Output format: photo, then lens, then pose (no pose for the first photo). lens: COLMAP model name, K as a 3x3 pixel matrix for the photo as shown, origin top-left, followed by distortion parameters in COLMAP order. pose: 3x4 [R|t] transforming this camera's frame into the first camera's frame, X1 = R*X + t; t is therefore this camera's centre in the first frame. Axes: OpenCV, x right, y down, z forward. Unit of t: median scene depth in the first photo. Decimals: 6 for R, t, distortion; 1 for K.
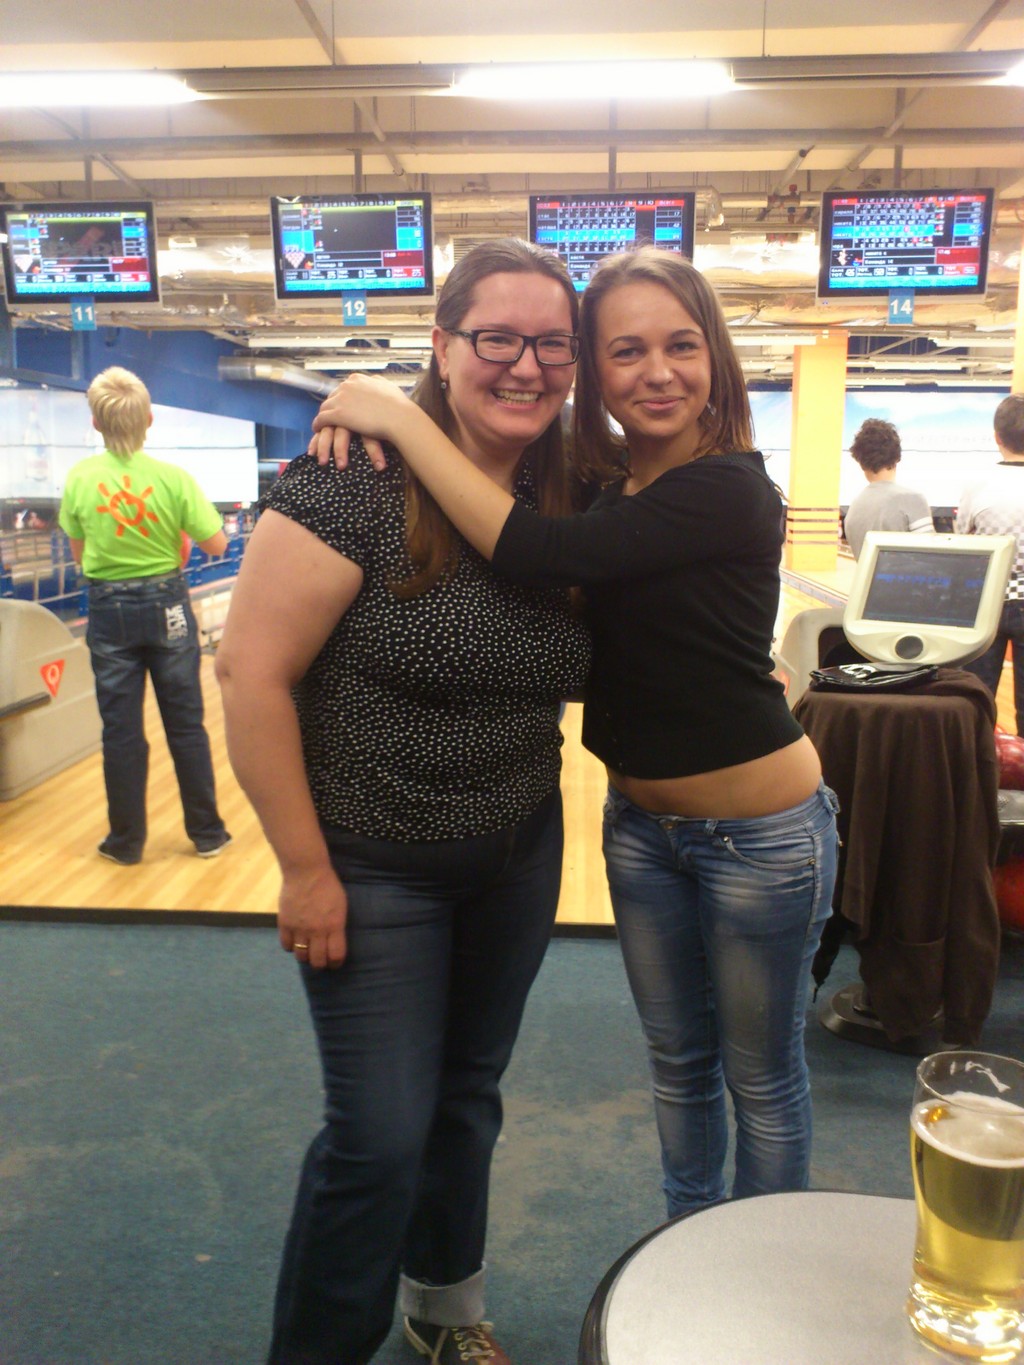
lens RADIAL K [[1213.5, 0, 512.0], [0, 1213.5, 682.5], [0, 0, 1]] dist [0.009690, -0.013957]
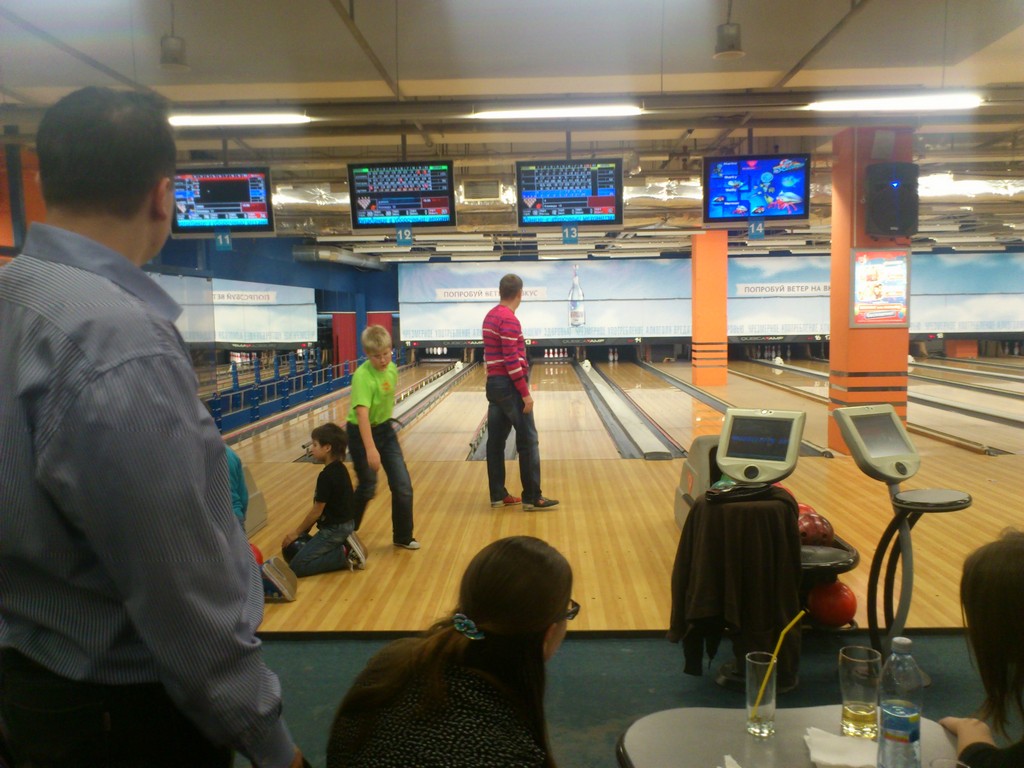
lens RADIAL K [[910.4, 0, 515.9], [0, 910.4, 400.2], [0, 0, 1]] dist [0.009690, -0.013957]
pose [[0.999289, -0.027249, 0.026062, -0.022598], [0.028857, 0.997568, -0.063442, -0.020736], [-0.024270, 0.064149, 0.997645, -0.132208]]
